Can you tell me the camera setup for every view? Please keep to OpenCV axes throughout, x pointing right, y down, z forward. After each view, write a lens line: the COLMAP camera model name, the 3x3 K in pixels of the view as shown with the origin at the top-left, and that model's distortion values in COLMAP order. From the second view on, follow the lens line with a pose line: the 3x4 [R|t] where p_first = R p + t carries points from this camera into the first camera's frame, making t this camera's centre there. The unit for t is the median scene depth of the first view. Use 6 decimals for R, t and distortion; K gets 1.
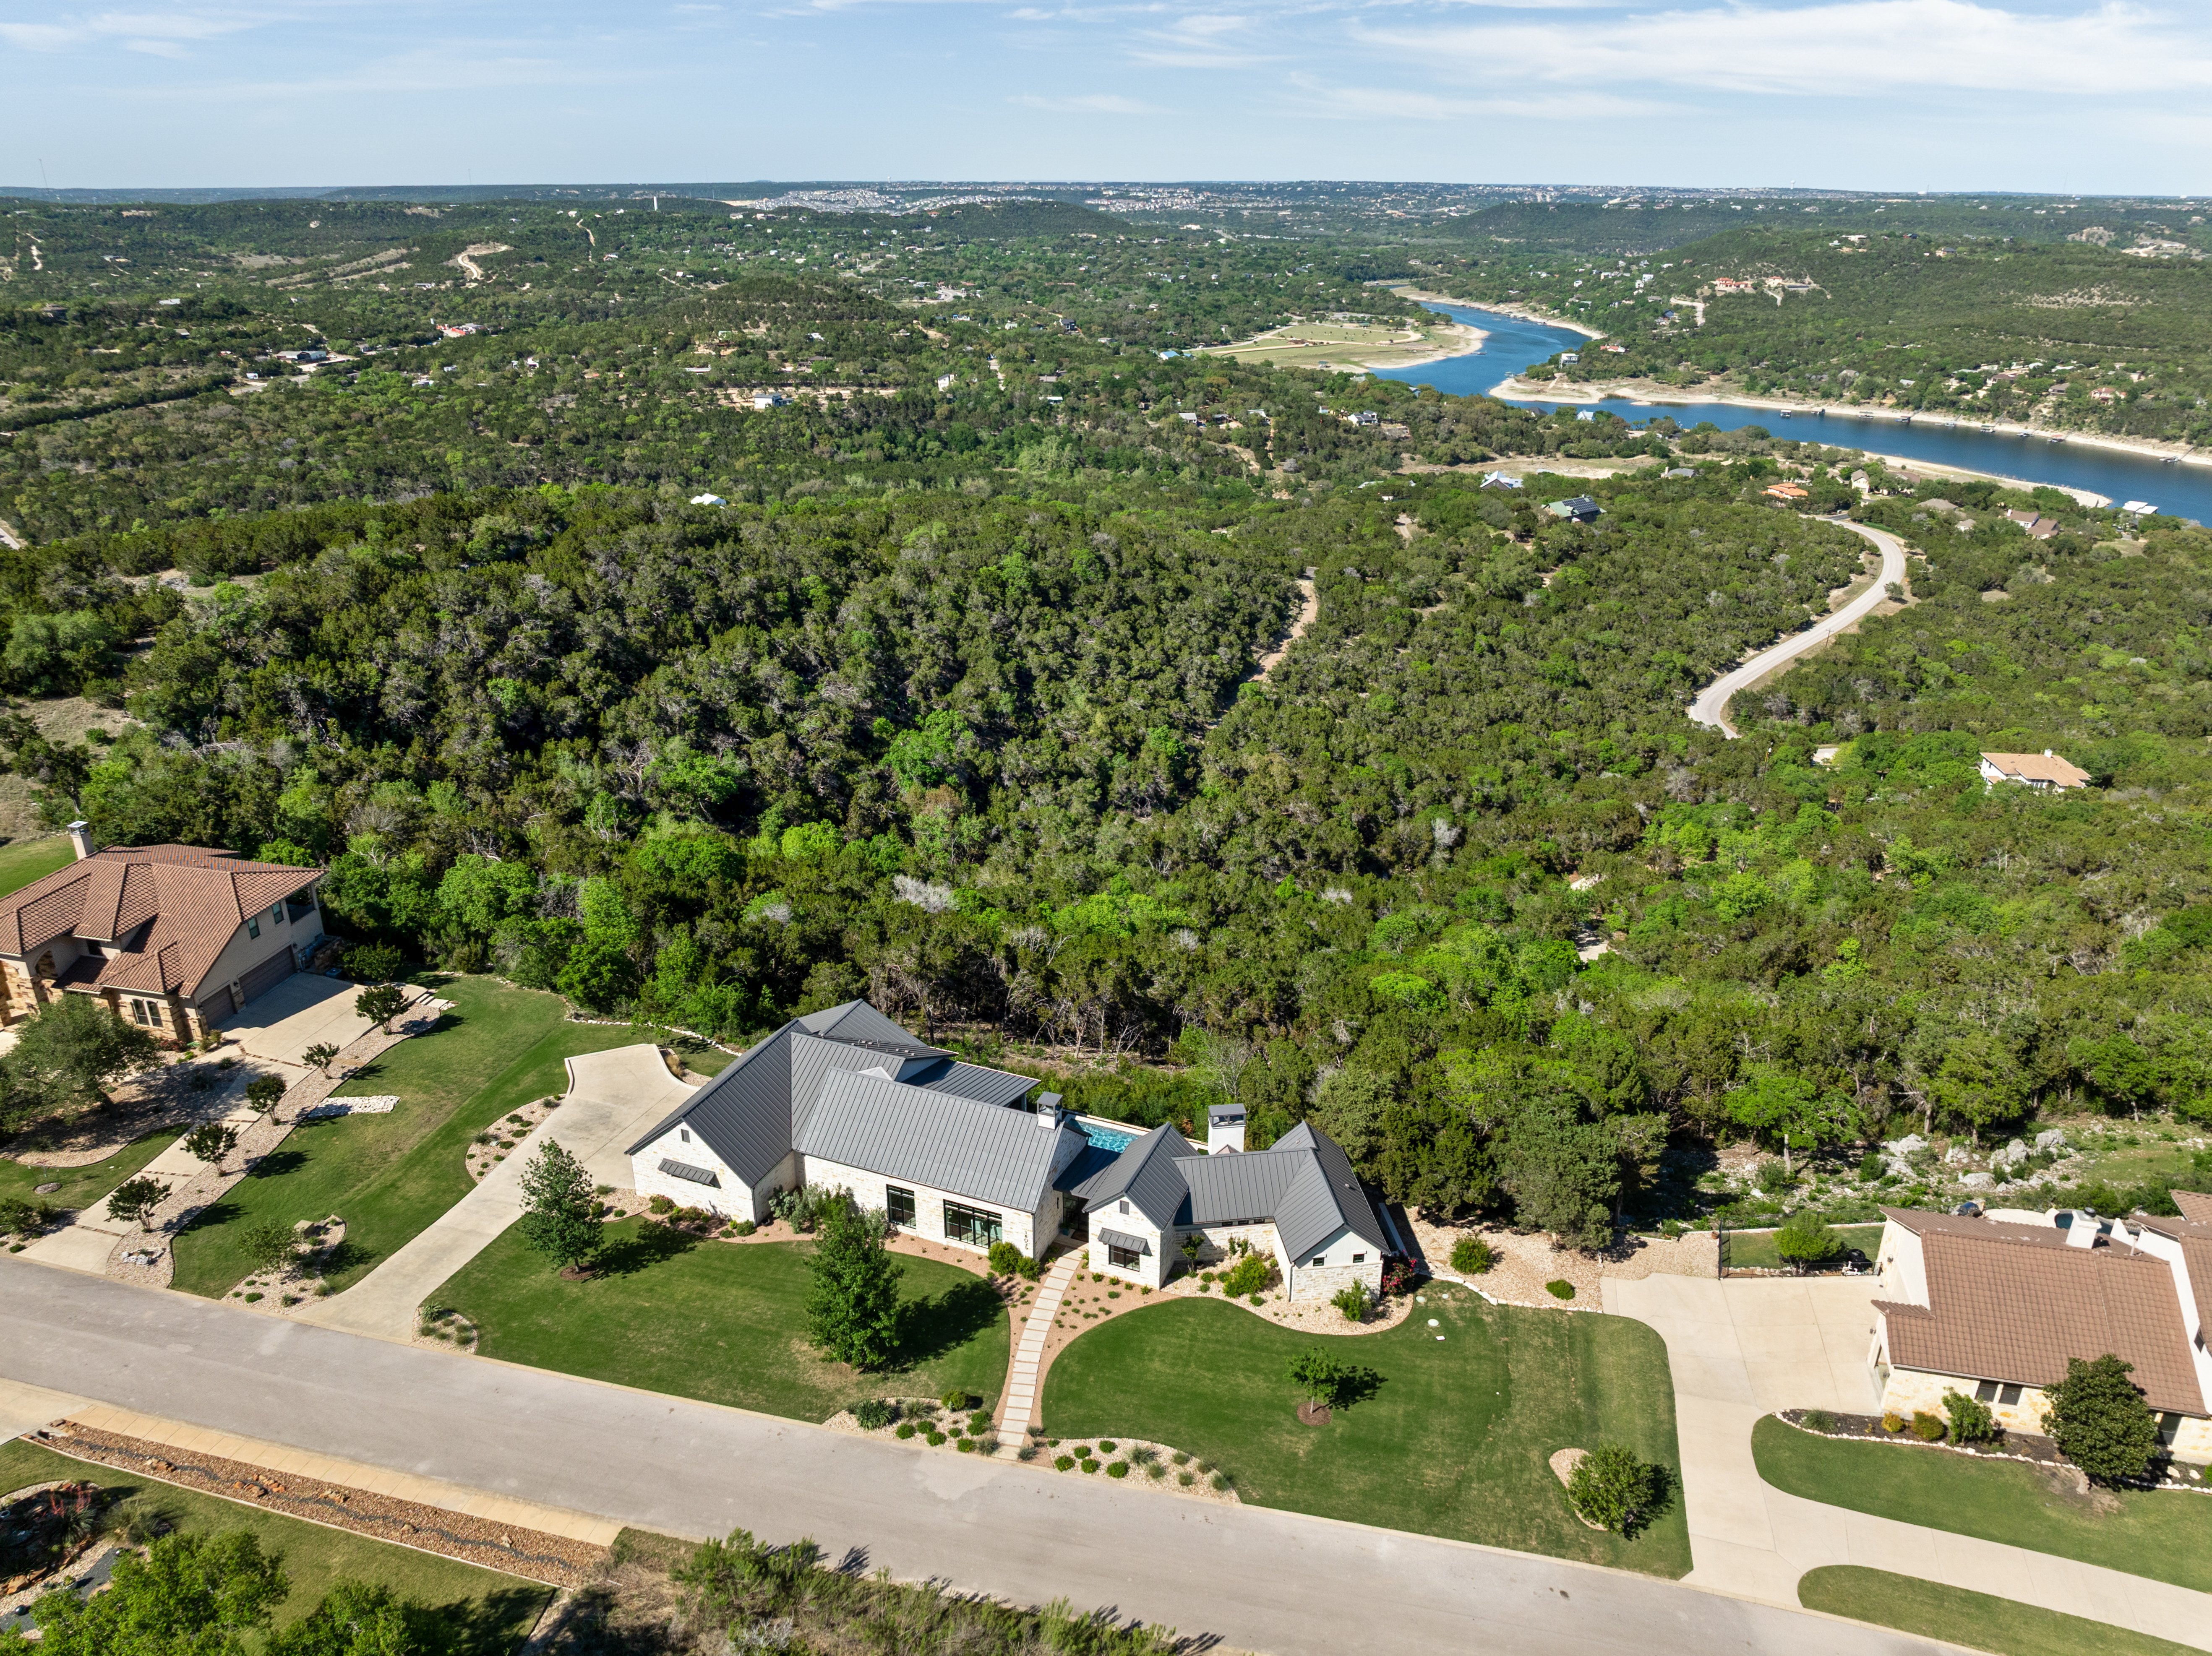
lens RADIAL K [[1544.6, 0, 1088.9], [0, 1544.6, 825.3], [0, 0, 1]] dist [-0.028984, -0.004922]
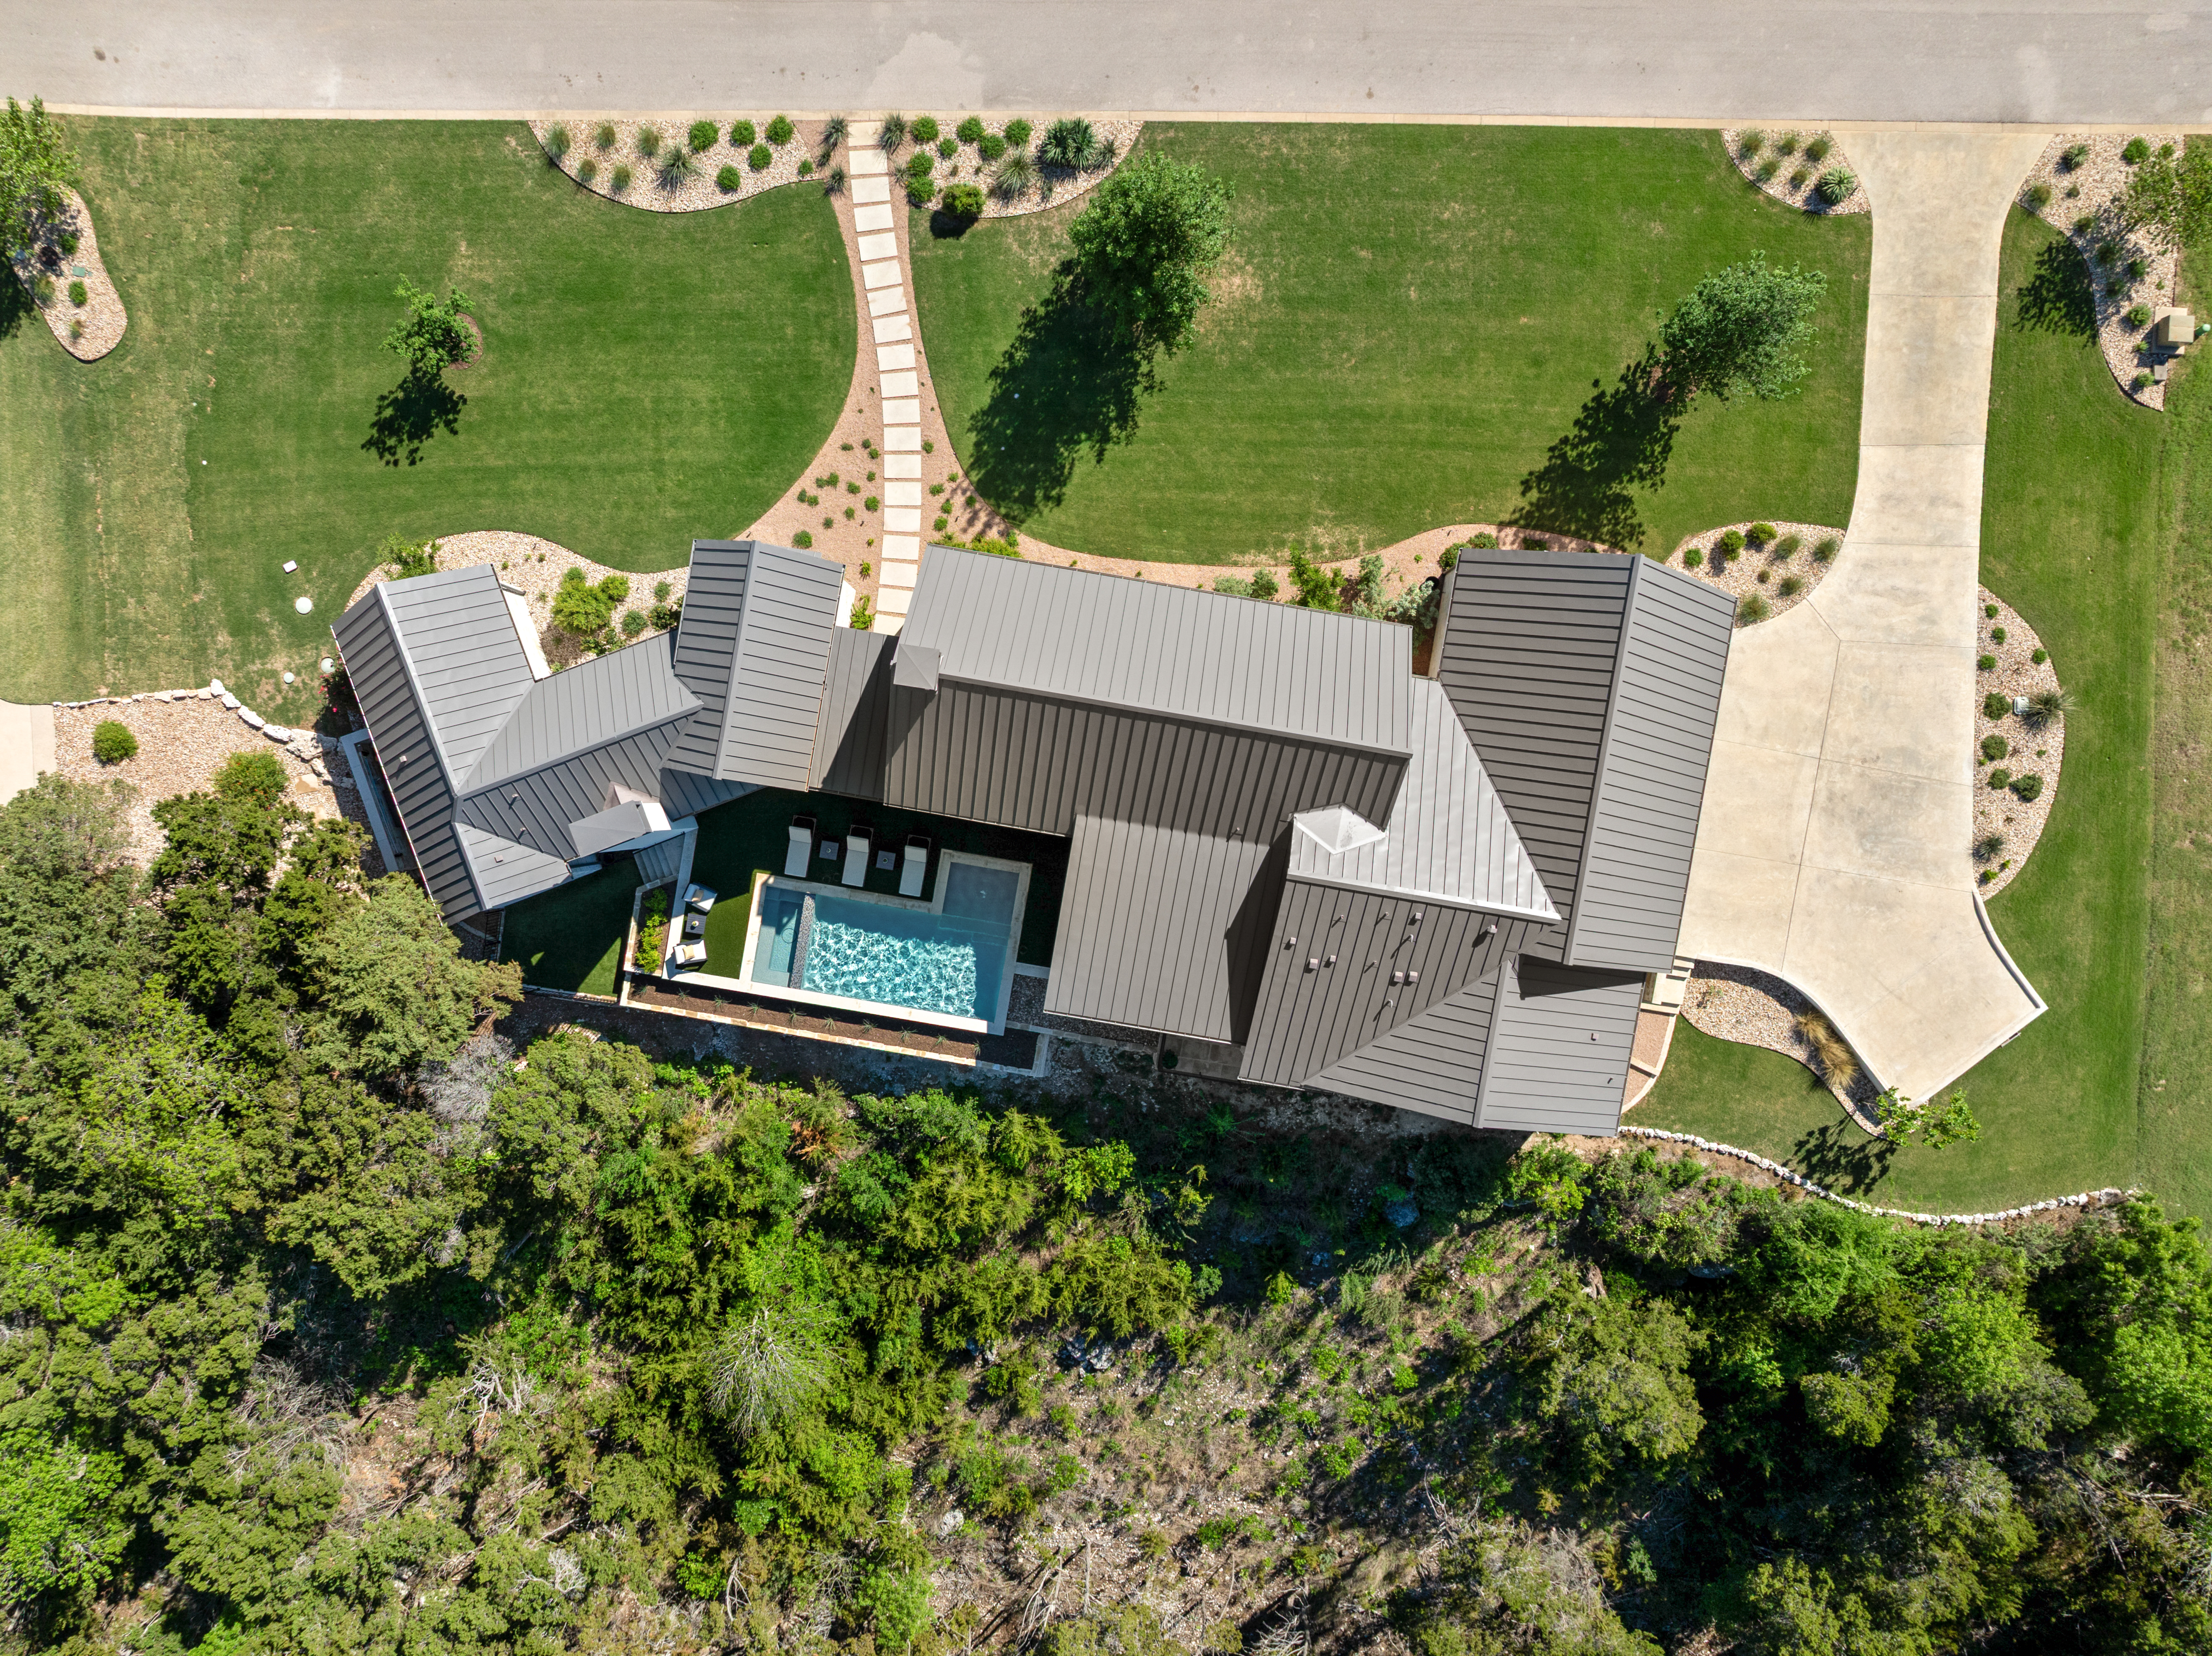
lens RADIAL K [[1544.6, 0, 1092.6], [0, 1544.6, 830.5], [0, 0, 1]] dist [-0.028984, -0.004922]
pose [[-0.973489, 0.228629, 0.006950, -0.026522], [-0.088670, -0.405211, 0.909913, -0.111331], [0.210849, 0.885174, 0.414741, 0.310669]]
